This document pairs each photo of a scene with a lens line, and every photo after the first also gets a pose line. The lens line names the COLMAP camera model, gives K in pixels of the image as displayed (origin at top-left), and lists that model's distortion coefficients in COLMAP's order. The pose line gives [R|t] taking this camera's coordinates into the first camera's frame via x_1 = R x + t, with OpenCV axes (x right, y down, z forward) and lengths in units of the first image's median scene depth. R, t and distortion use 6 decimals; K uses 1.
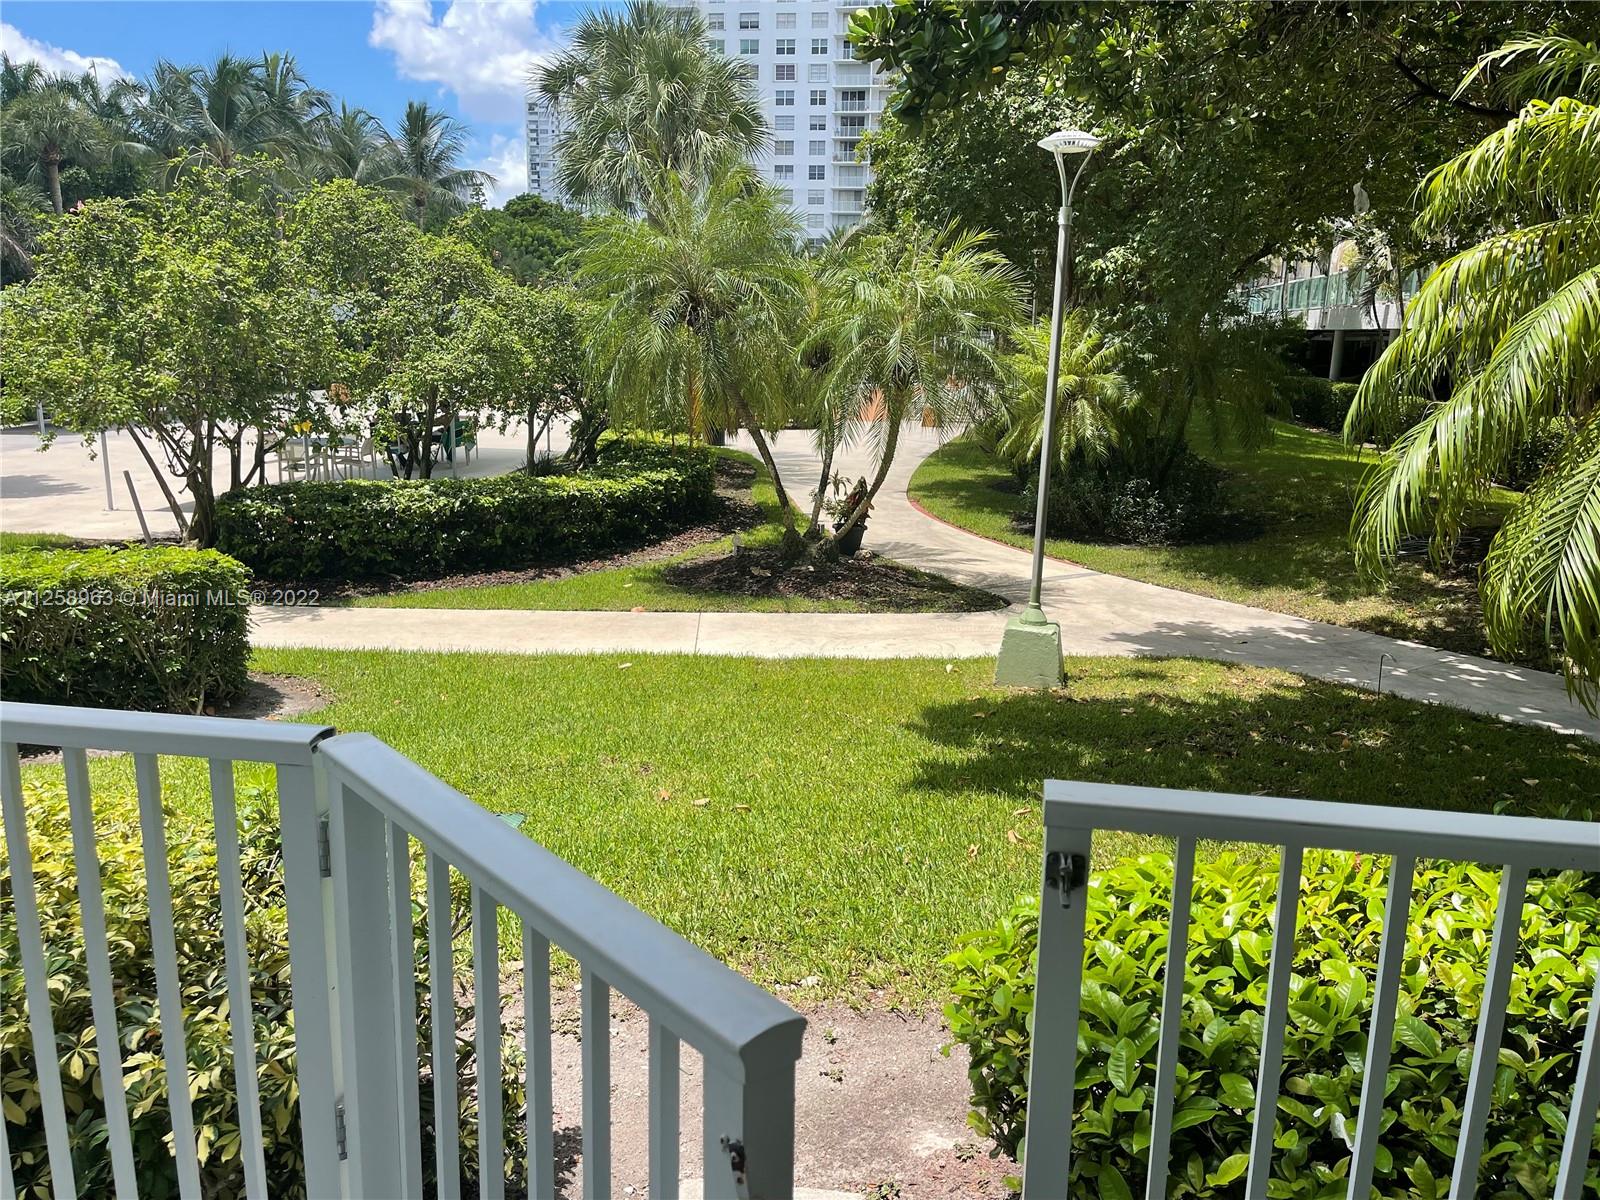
lens RADIAL K [[1199.8, 0, 806.1], [0, 1199.8, 591.8], [0, 0, 1]] dist [0.068035, -0.102790]
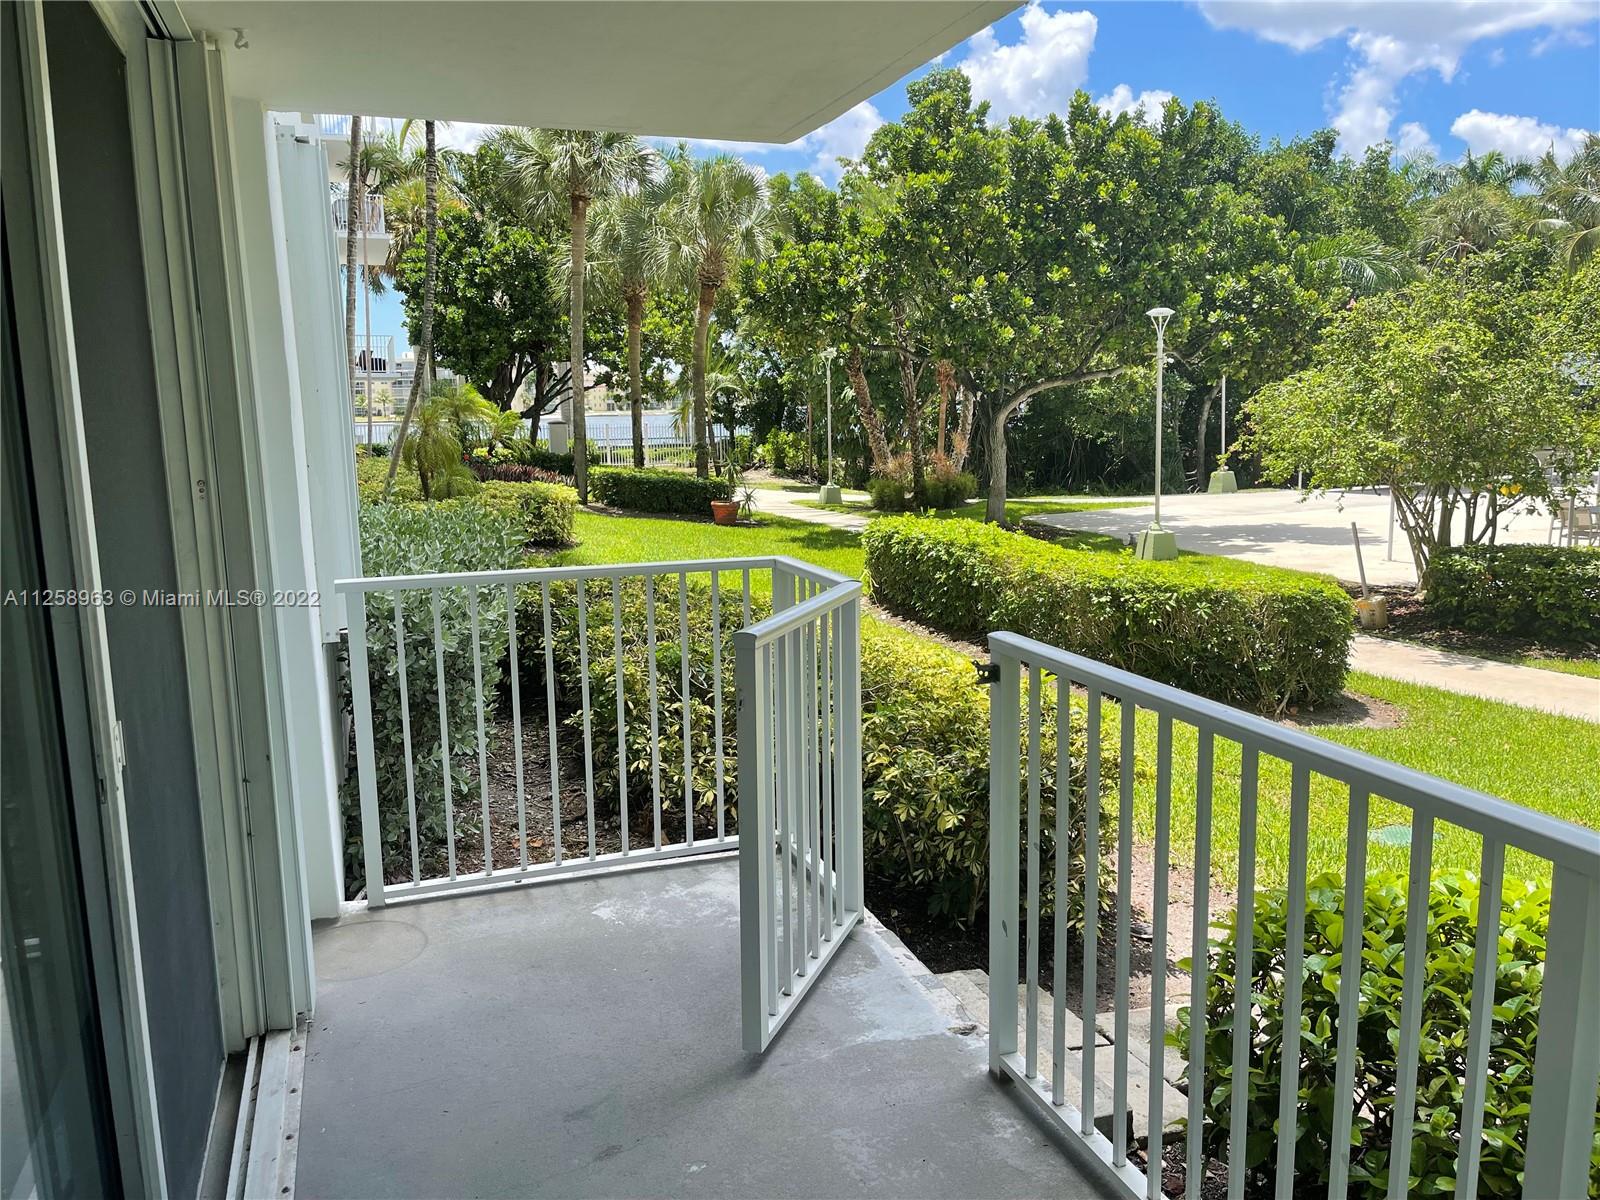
lens RADIAL K [[1199.8, 0, 806.1], [0, 1199.8, 591.8], [0, 0, 1]] dist [0.068035, -0.102790]
pose [[0.480055, 0.105461, -0.870876, 0.214903], [-0.154314, 0.987419, 0.034511, 0.008861], [0.863559, 0.117822, 0.490289, -0.029766]]
